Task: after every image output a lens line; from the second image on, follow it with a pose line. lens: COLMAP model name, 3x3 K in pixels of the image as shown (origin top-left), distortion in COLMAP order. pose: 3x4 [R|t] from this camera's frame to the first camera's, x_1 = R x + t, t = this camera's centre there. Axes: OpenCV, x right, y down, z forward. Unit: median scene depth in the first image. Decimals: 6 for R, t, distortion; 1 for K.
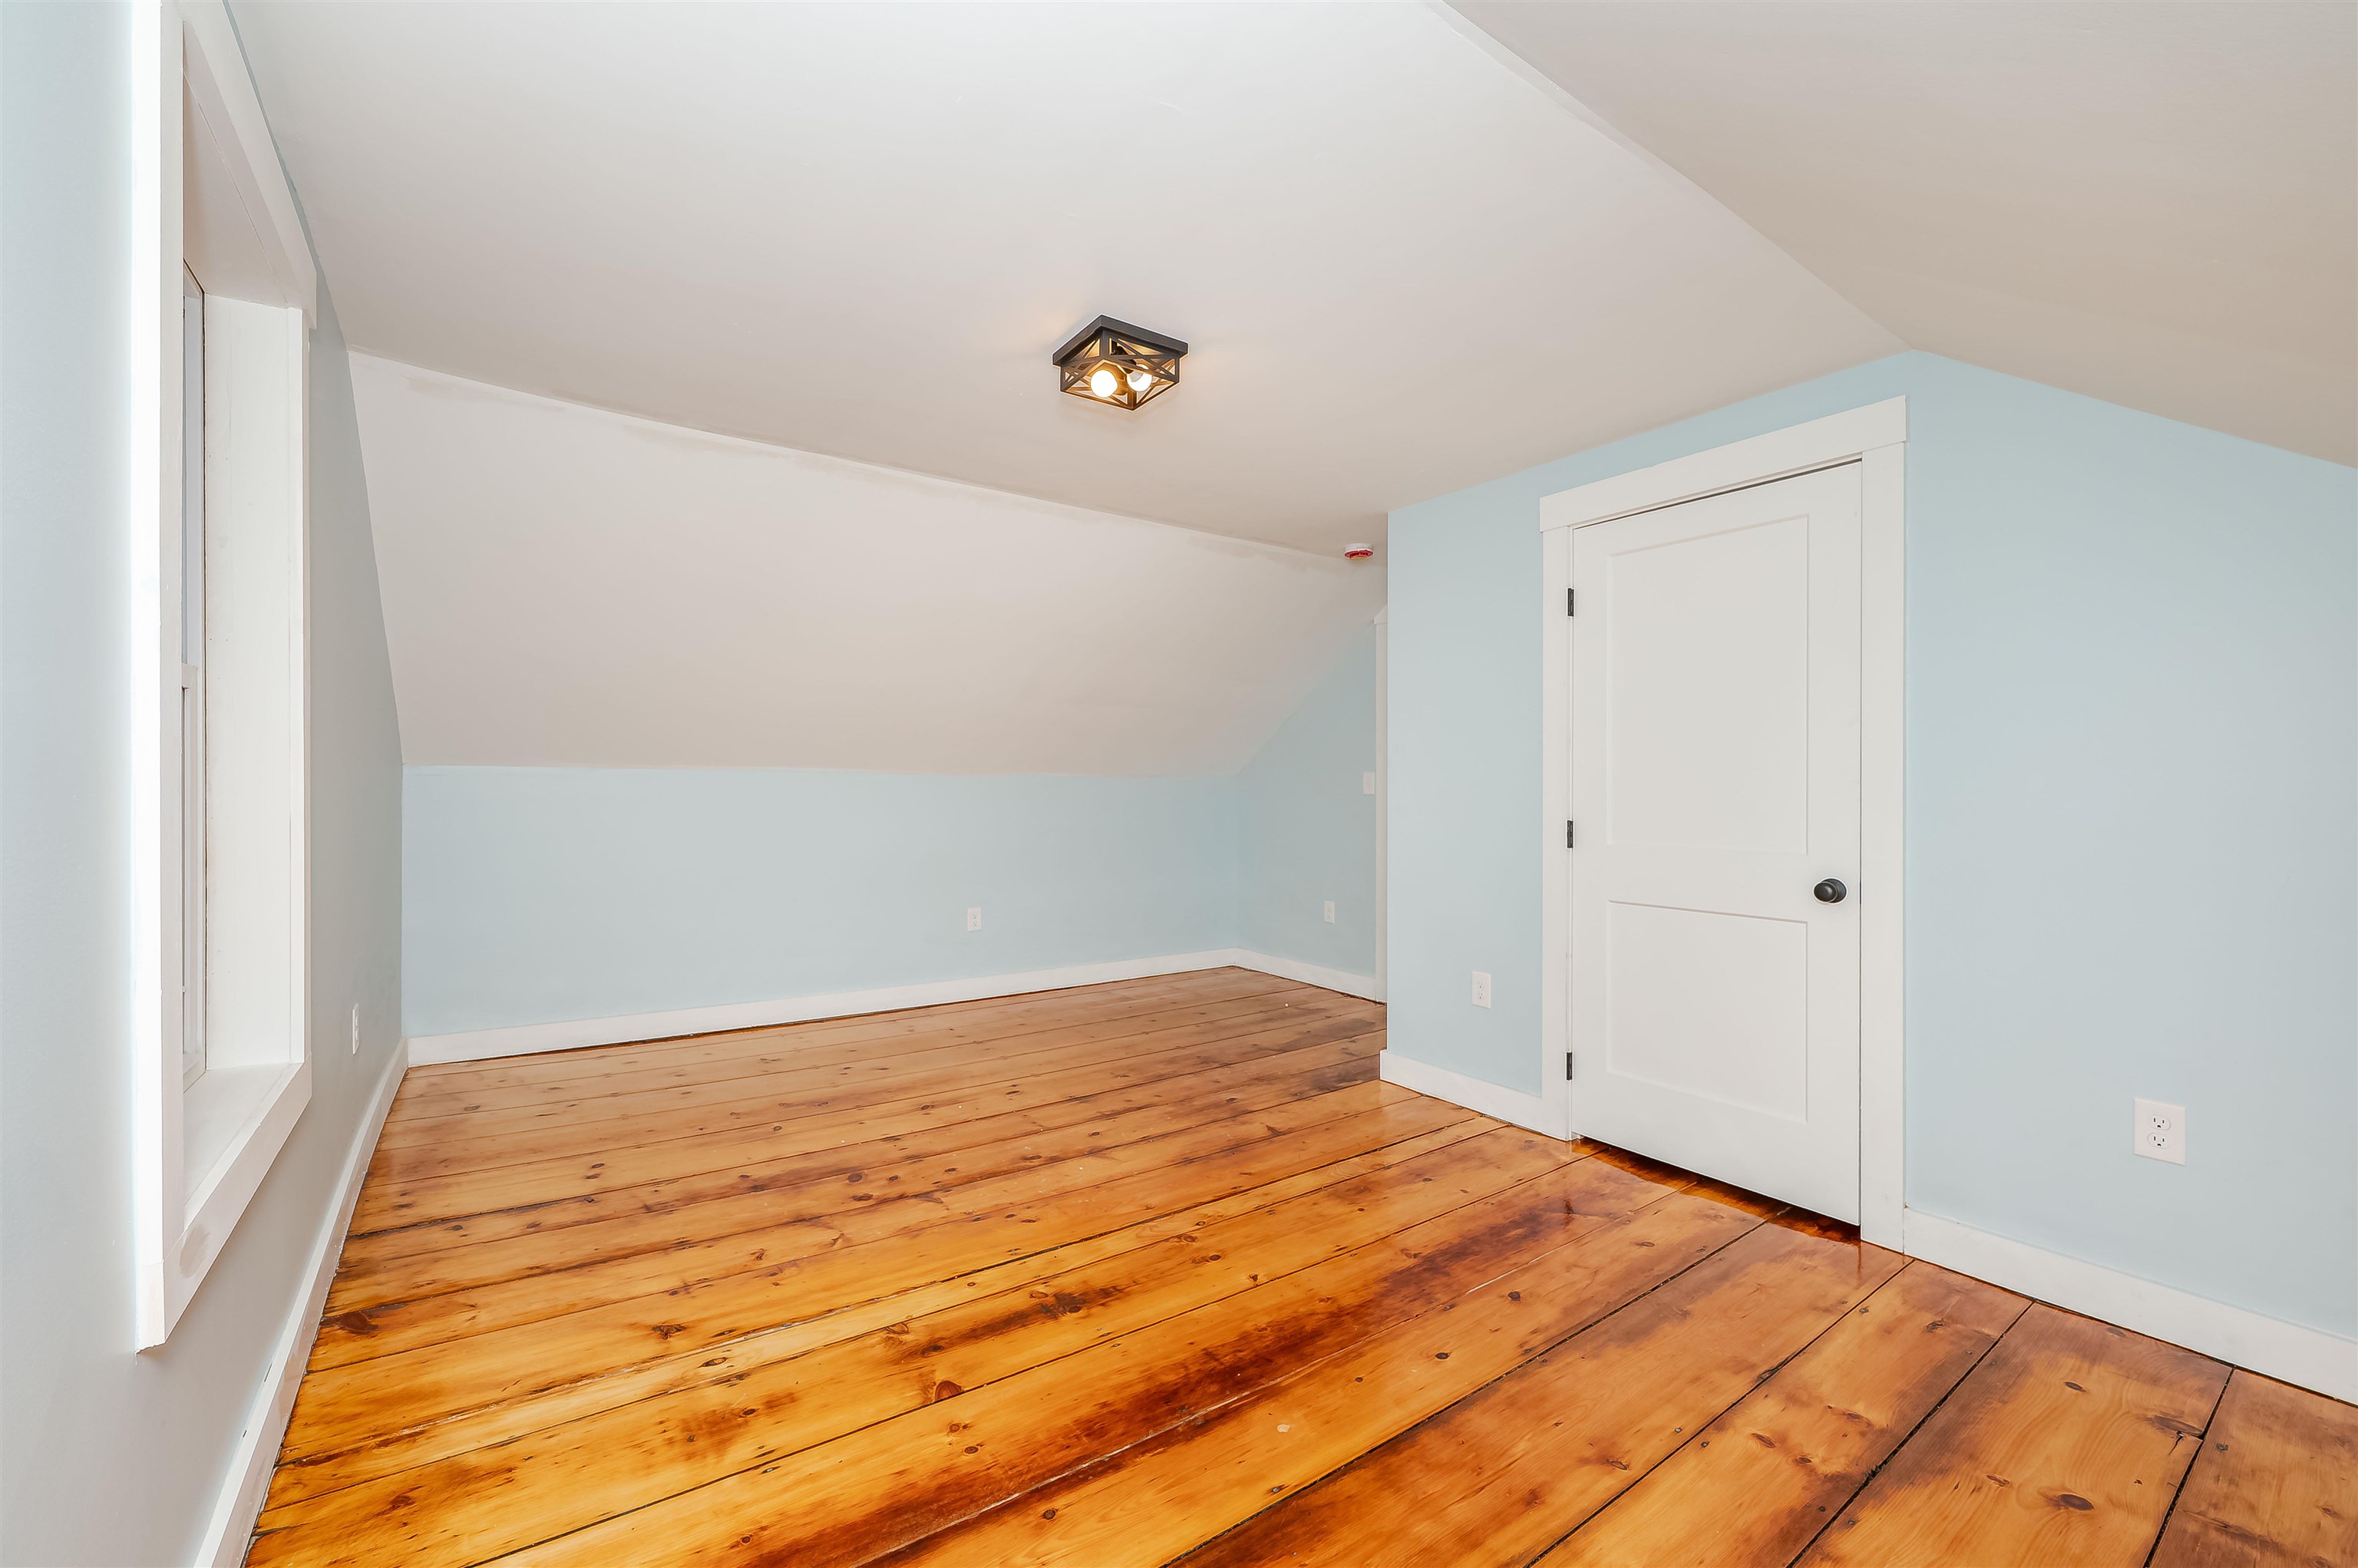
lens RADIAL K [[968.2, 0, 1179.0], [0, 968.2, 784.0], [0, 0, 1]] dist [0.001020, 0.000153]
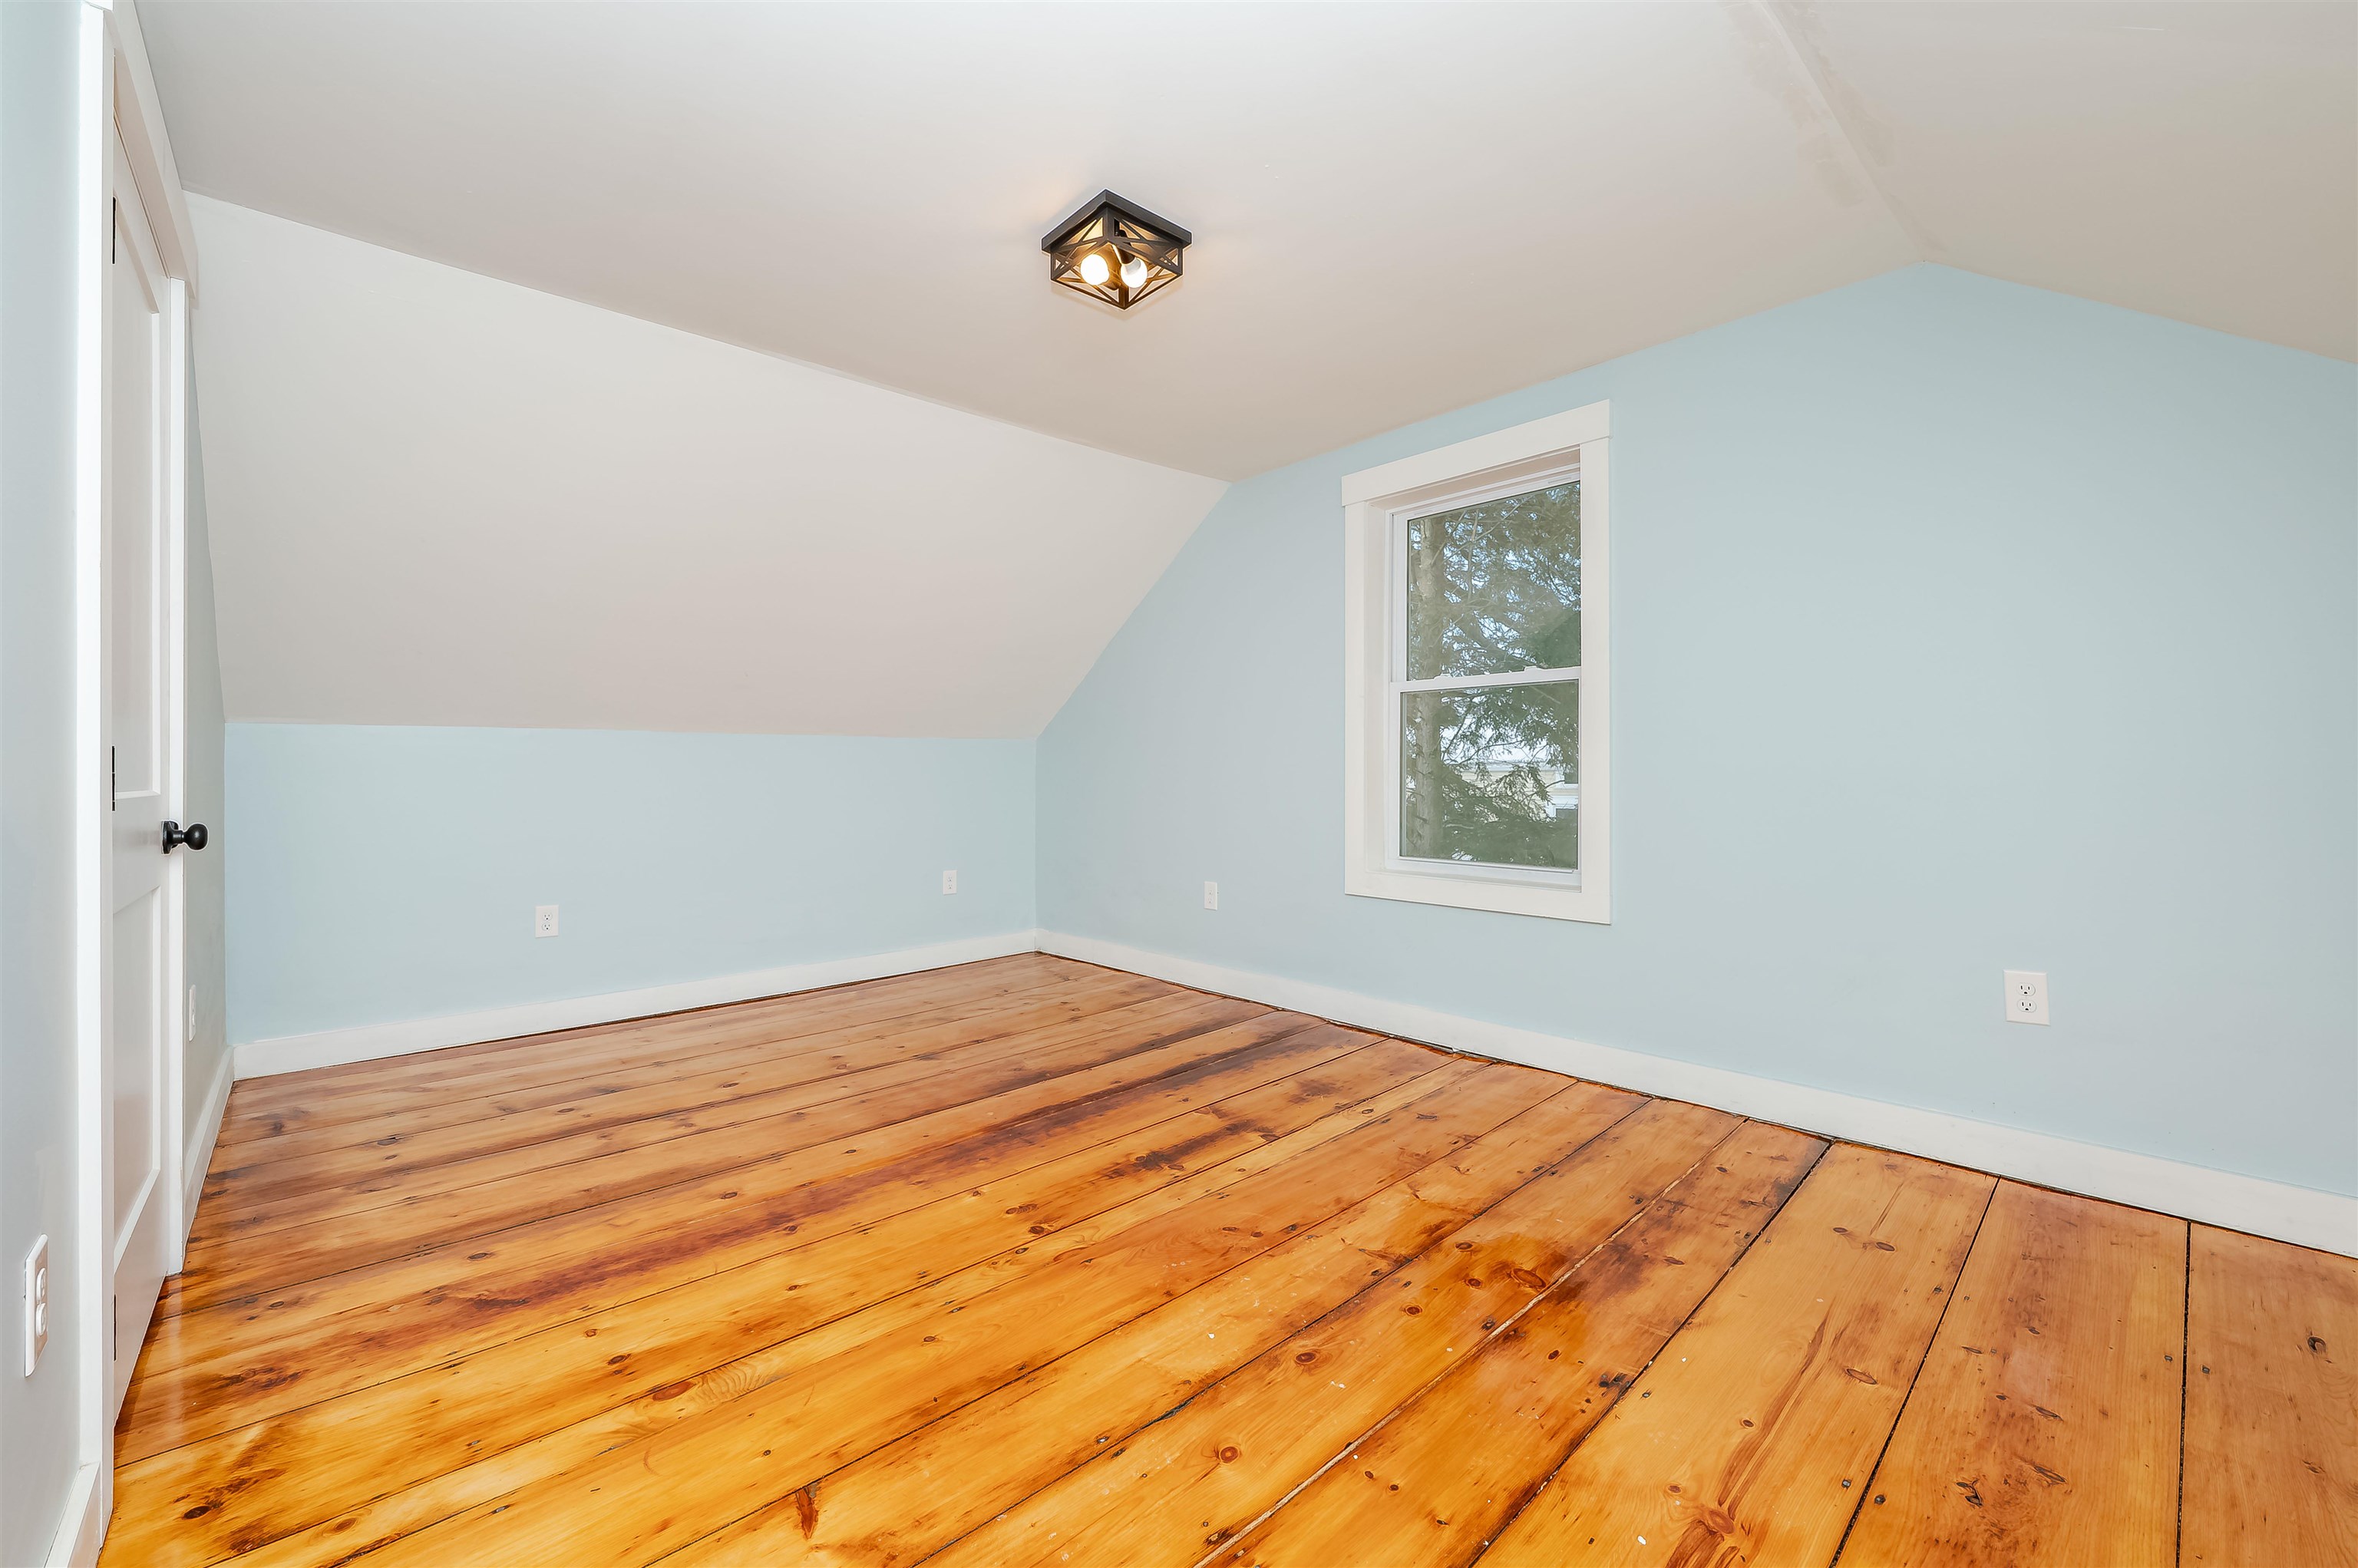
lens RADIAL K [[928.2, 0, 1179.0], [0, 928.2, 784.0], [0, 0, 1]] dist [0.000379, -0.000081]
pose [[-0.992599, -0.001375, -0.121428, -0.012815], [-0.002412, 0.999962, 0.008392, 0.059296], [0.121412, 0.008622, -0.992565, 1.719674]]
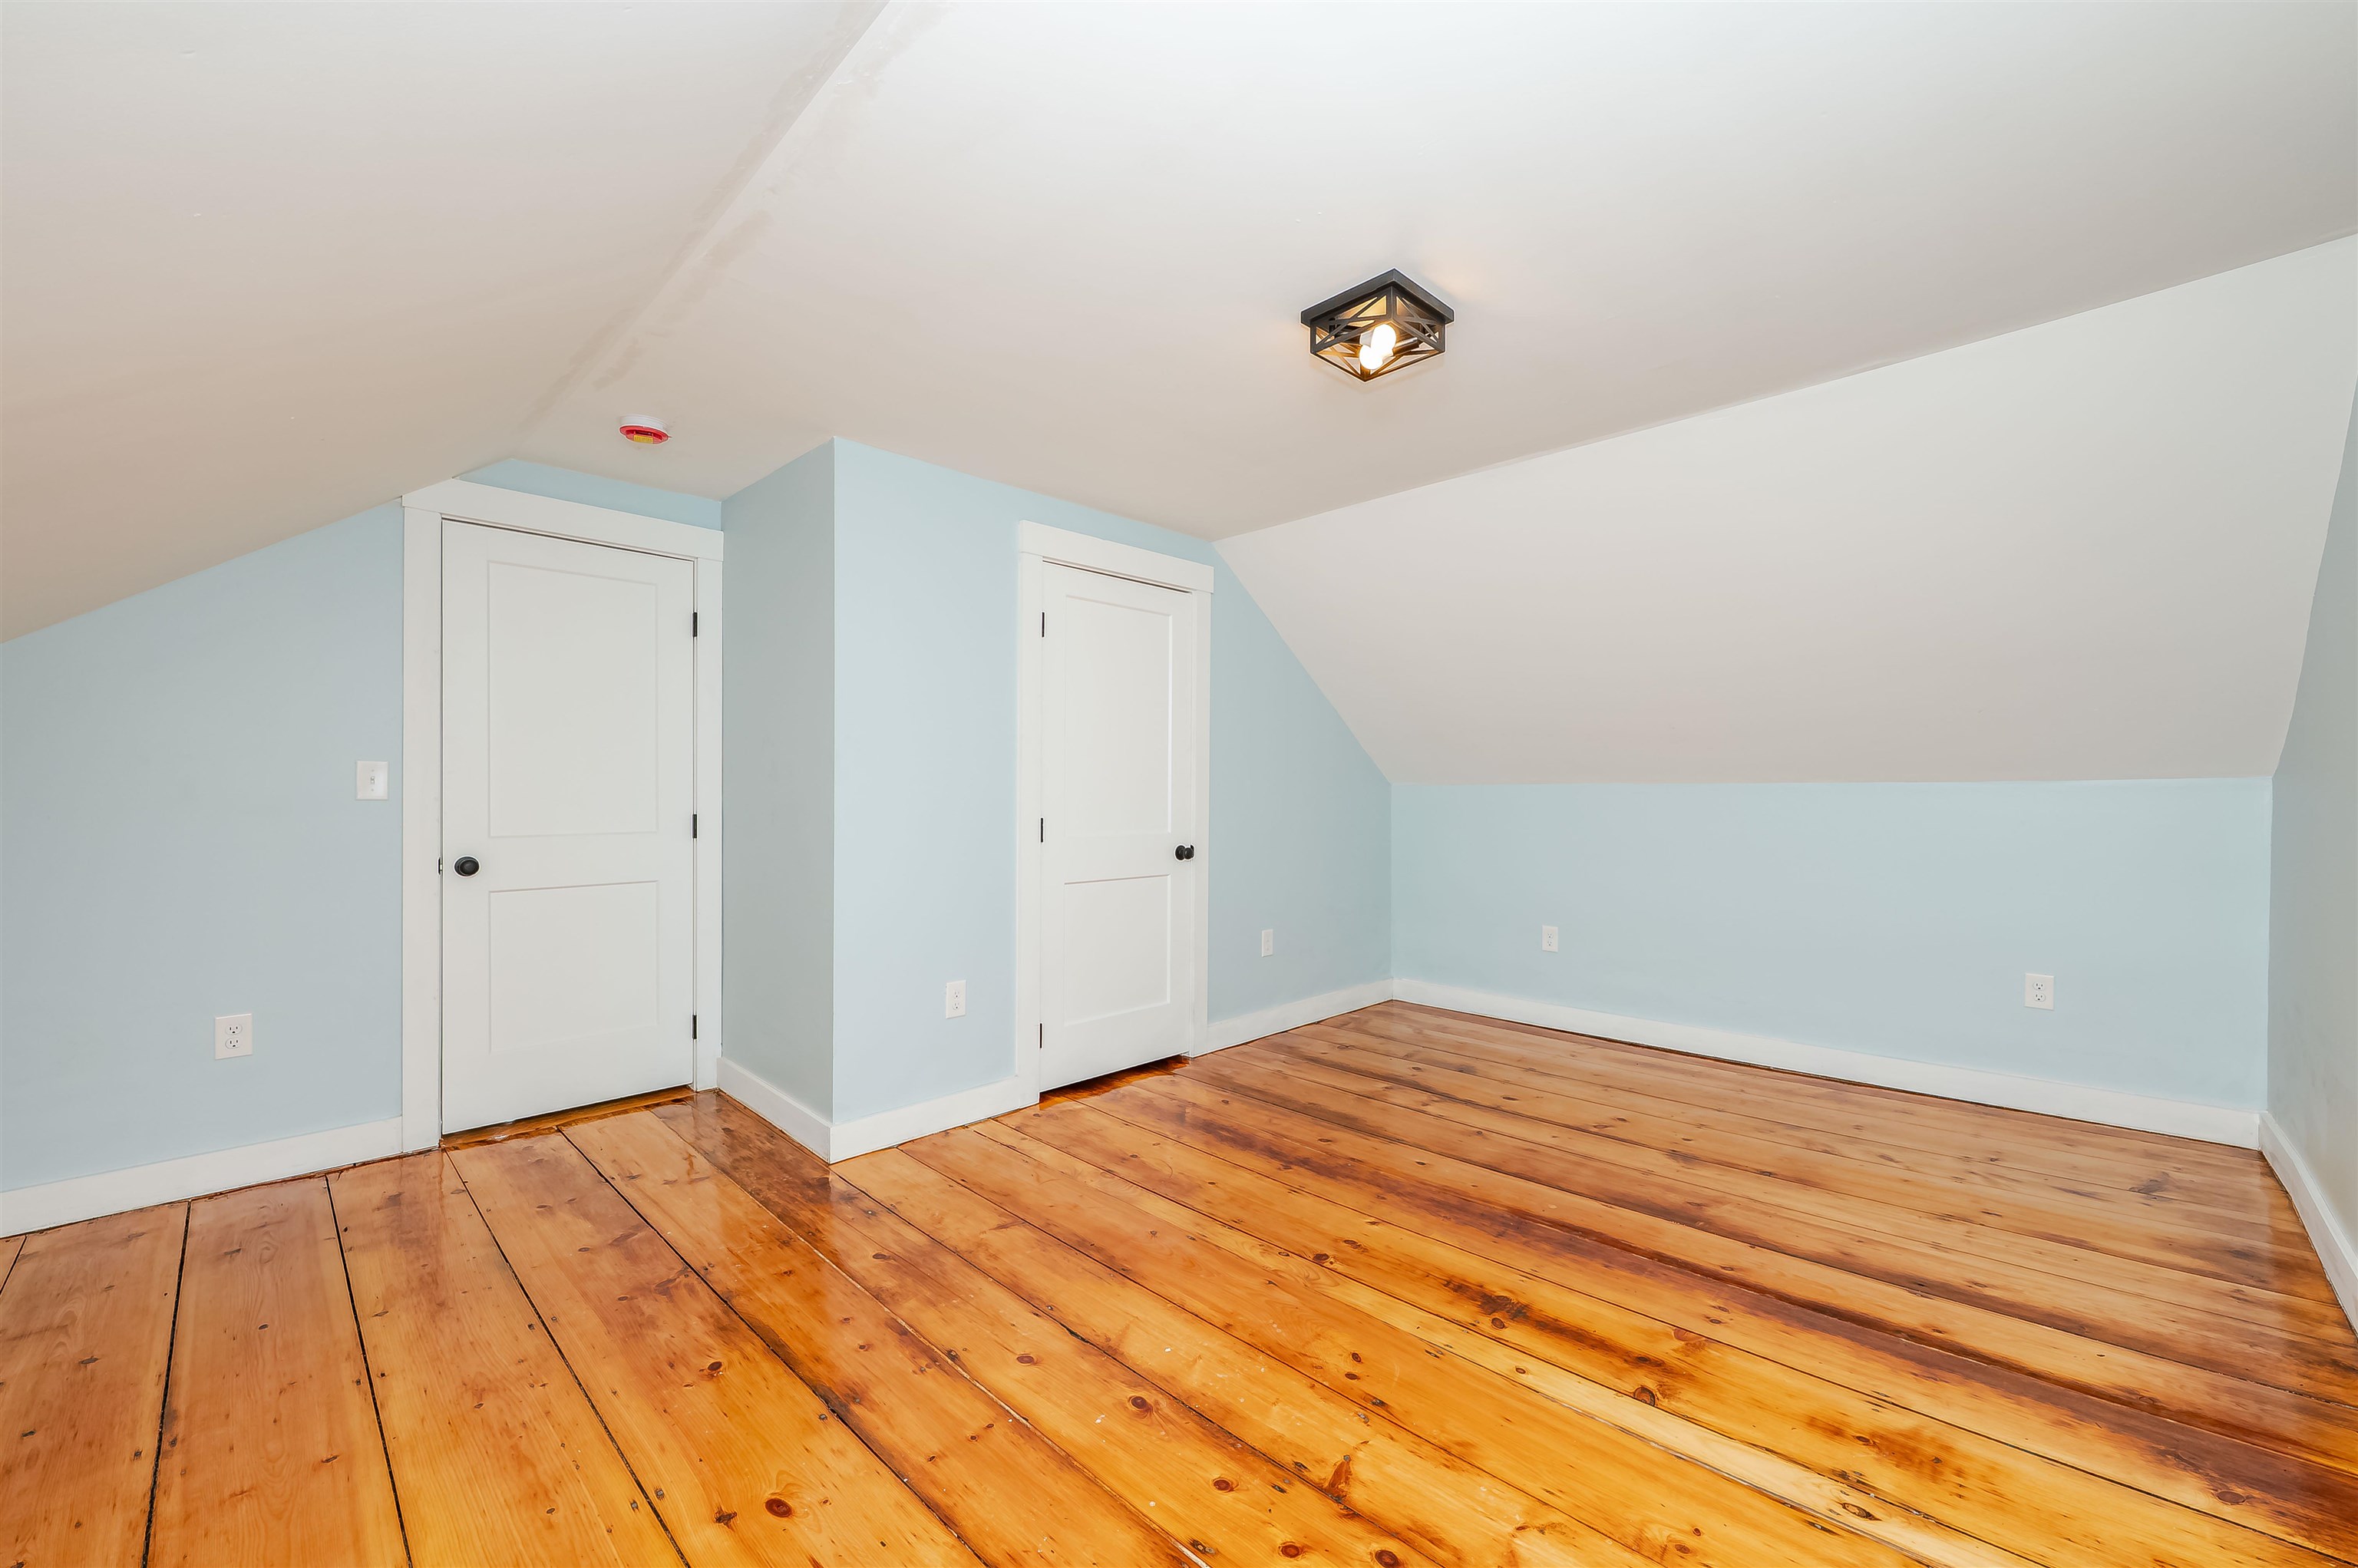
lens RADIAL K [[928.2, 0, 1179.0], [0, 928.2, 784.0], [0, 0, 1]] dist [0.000379, -0.000081]
pose [[-0.177580, 0.003276, 0.984101, -0.823284], [-0.006901, 0.999966, -0.004574, 0.001339], [-0.984082, -0.007604, -0.177552, 1.225906]]
